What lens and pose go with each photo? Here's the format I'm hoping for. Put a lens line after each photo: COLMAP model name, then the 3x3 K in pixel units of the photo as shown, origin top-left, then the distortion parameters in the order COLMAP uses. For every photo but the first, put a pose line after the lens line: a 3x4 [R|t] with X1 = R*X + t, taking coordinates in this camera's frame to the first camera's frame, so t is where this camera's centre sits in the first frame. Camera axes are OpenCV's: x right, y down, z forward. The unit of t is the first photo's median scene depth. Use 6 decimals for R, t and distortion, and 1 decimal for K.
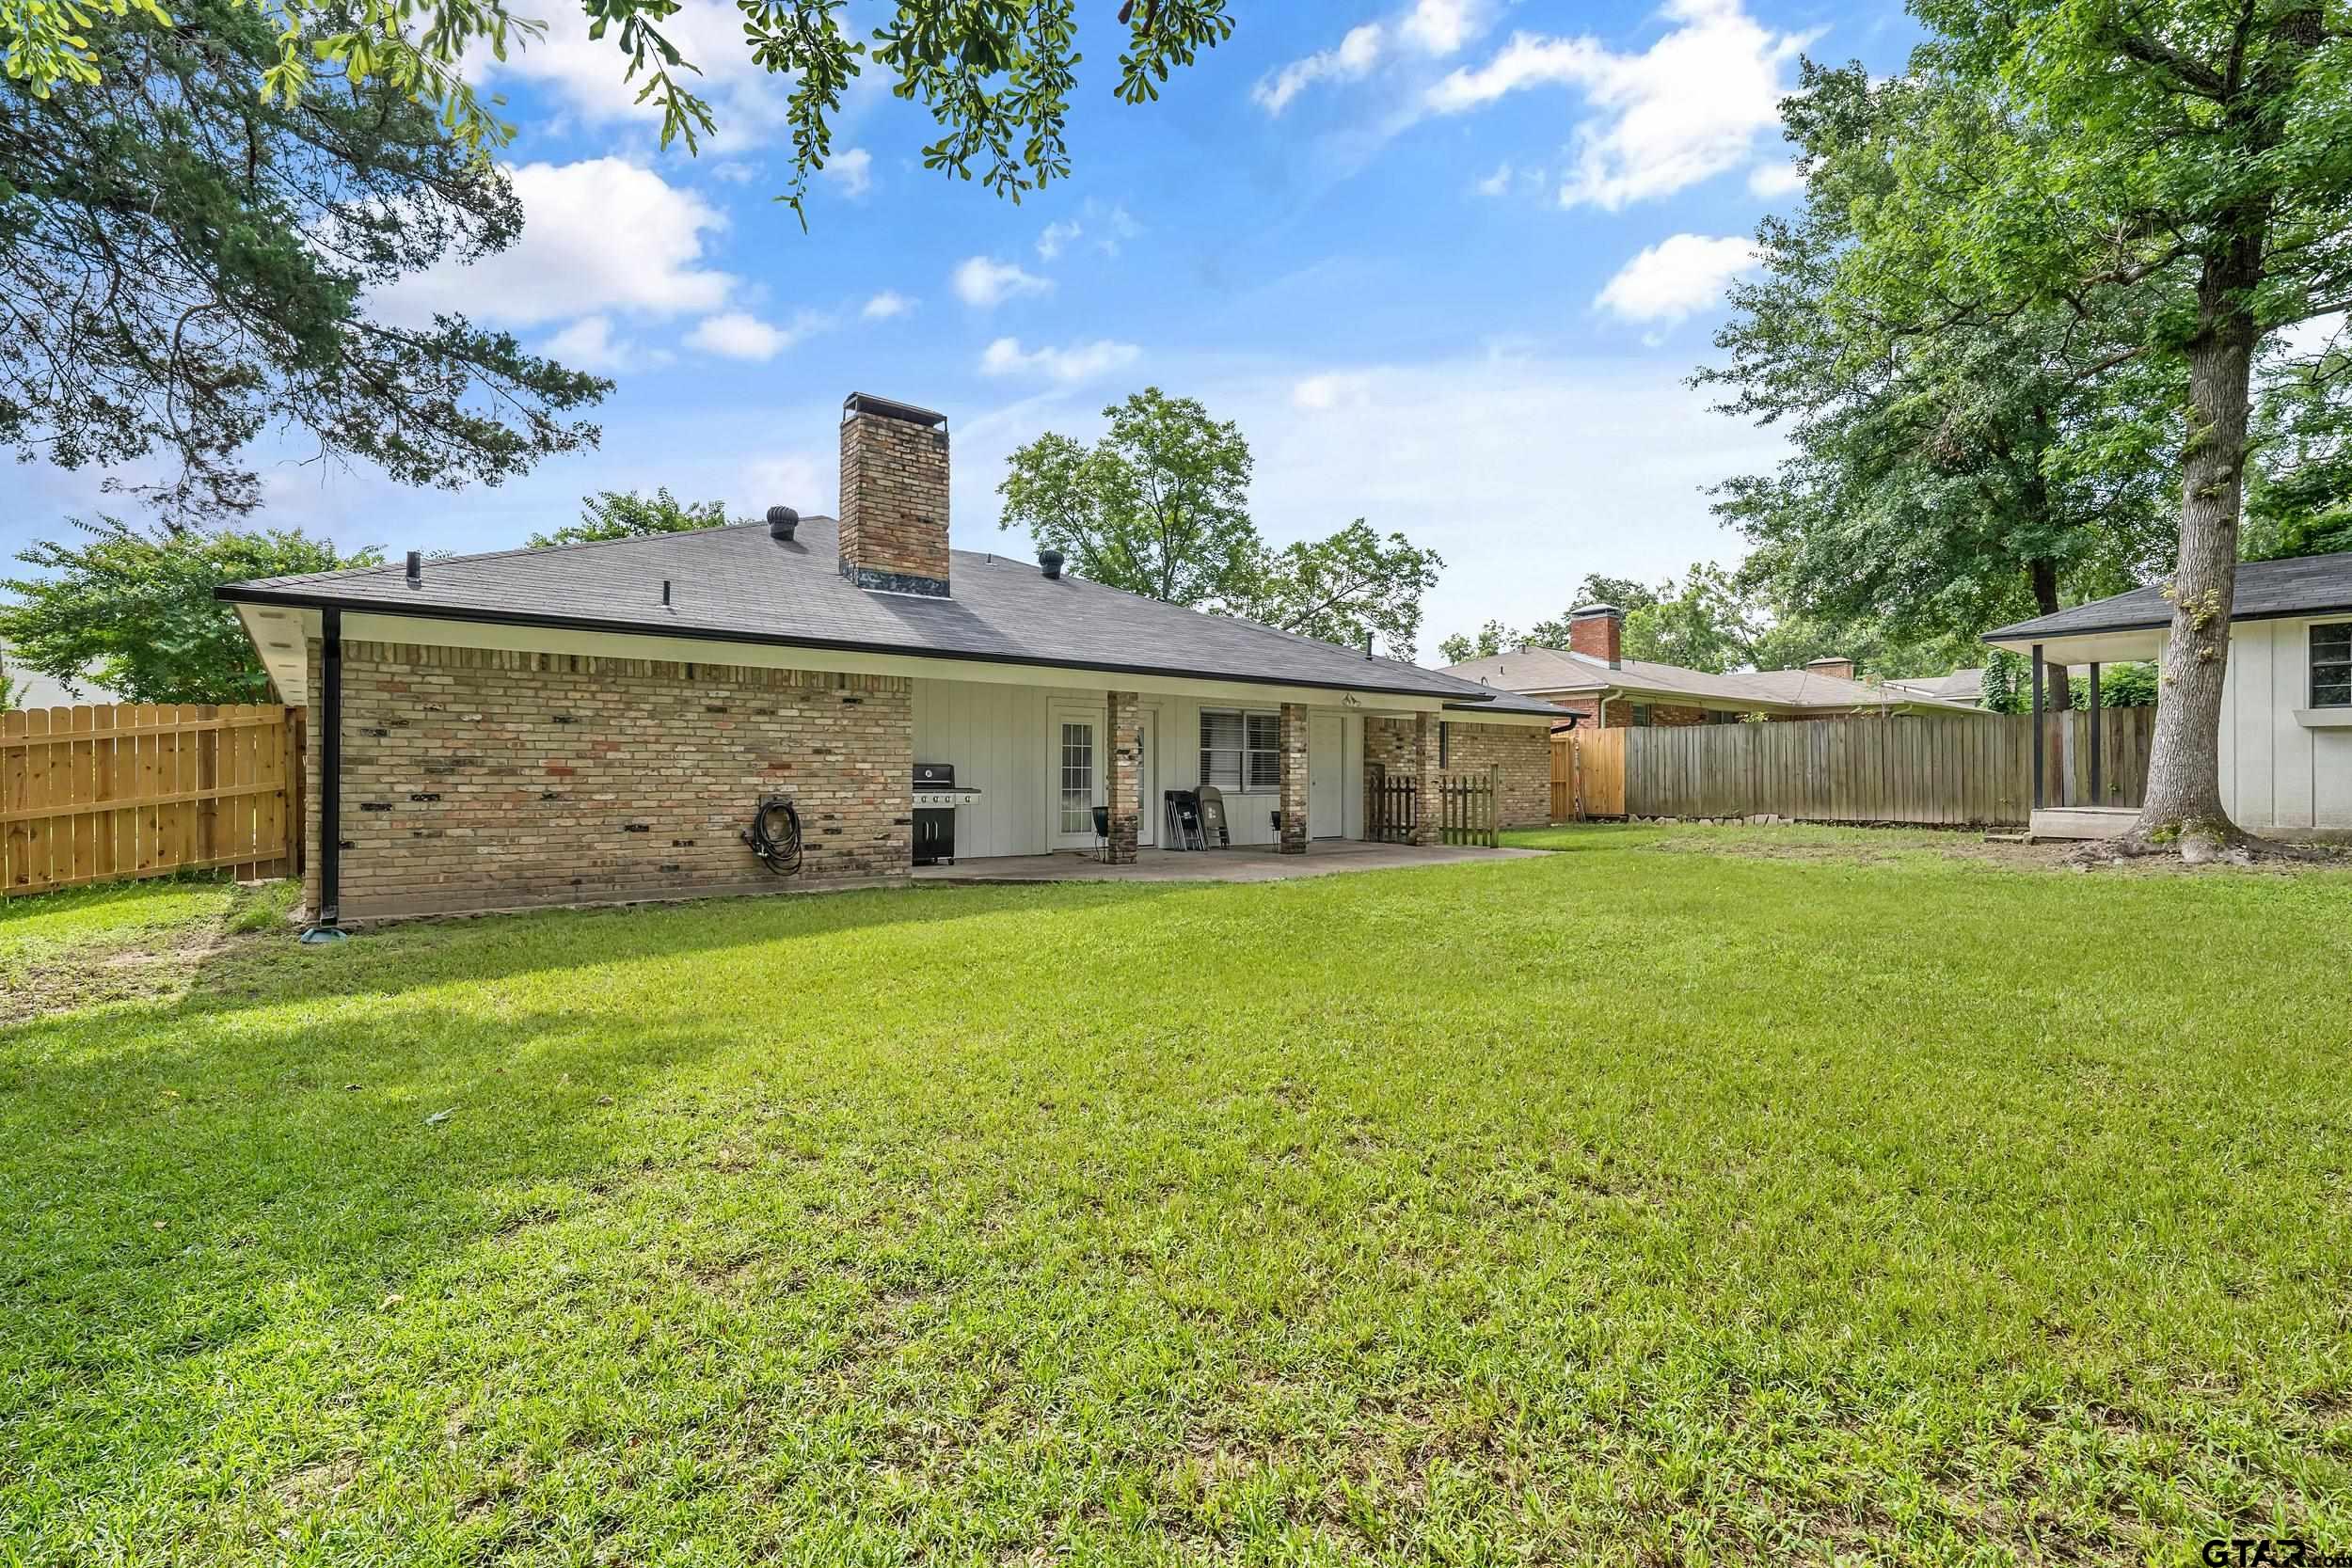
lens RADIAL K [[1067.4, 0, 1216.5], [0, 1067.4, 781.1], [0, 0, 1]] dist [0.006026, -0.002006]
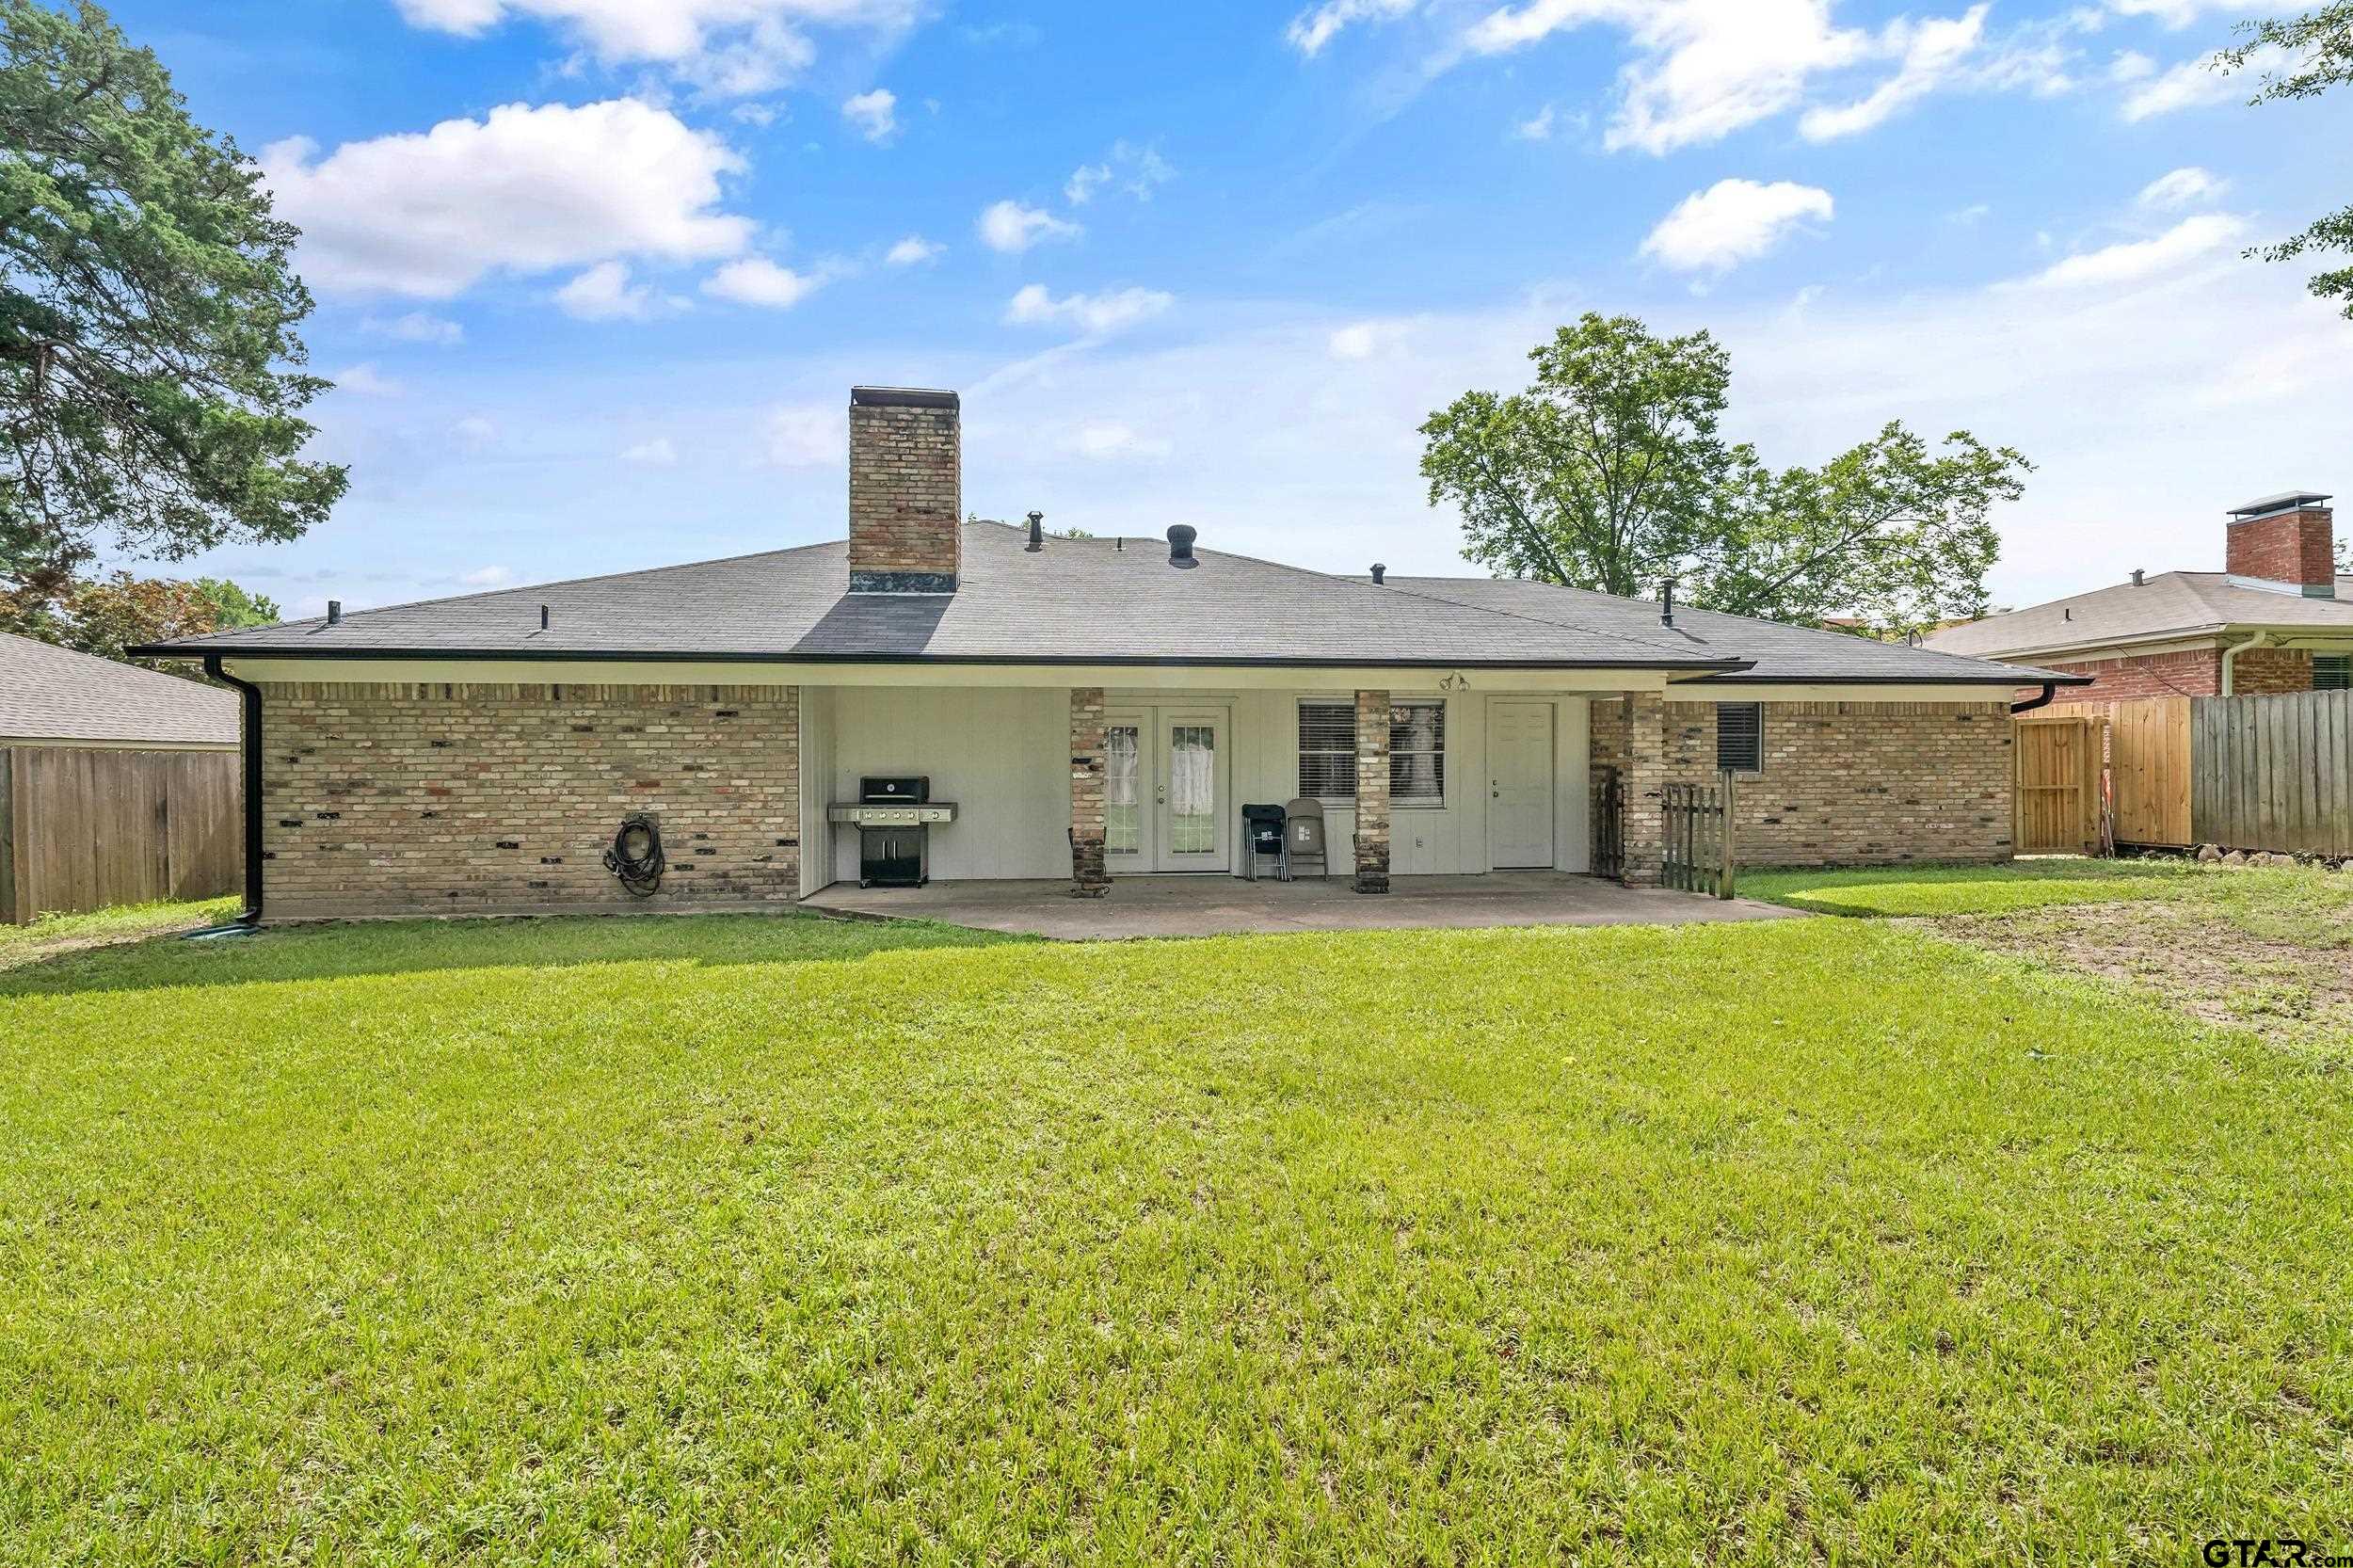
lens RADIAL K [[1067.9, 0, 1174.8], [0, 1067.9, 775.8], [0, 0, 1]] dist [0.006026, -0.002006]
pose [[0.834865, -0.001013, -0.550454, 0.539864], [0.003240, 0.999990, 0.003073, -0.023270], [0.550445, -0.004349, 0.834860, 0.453129]]
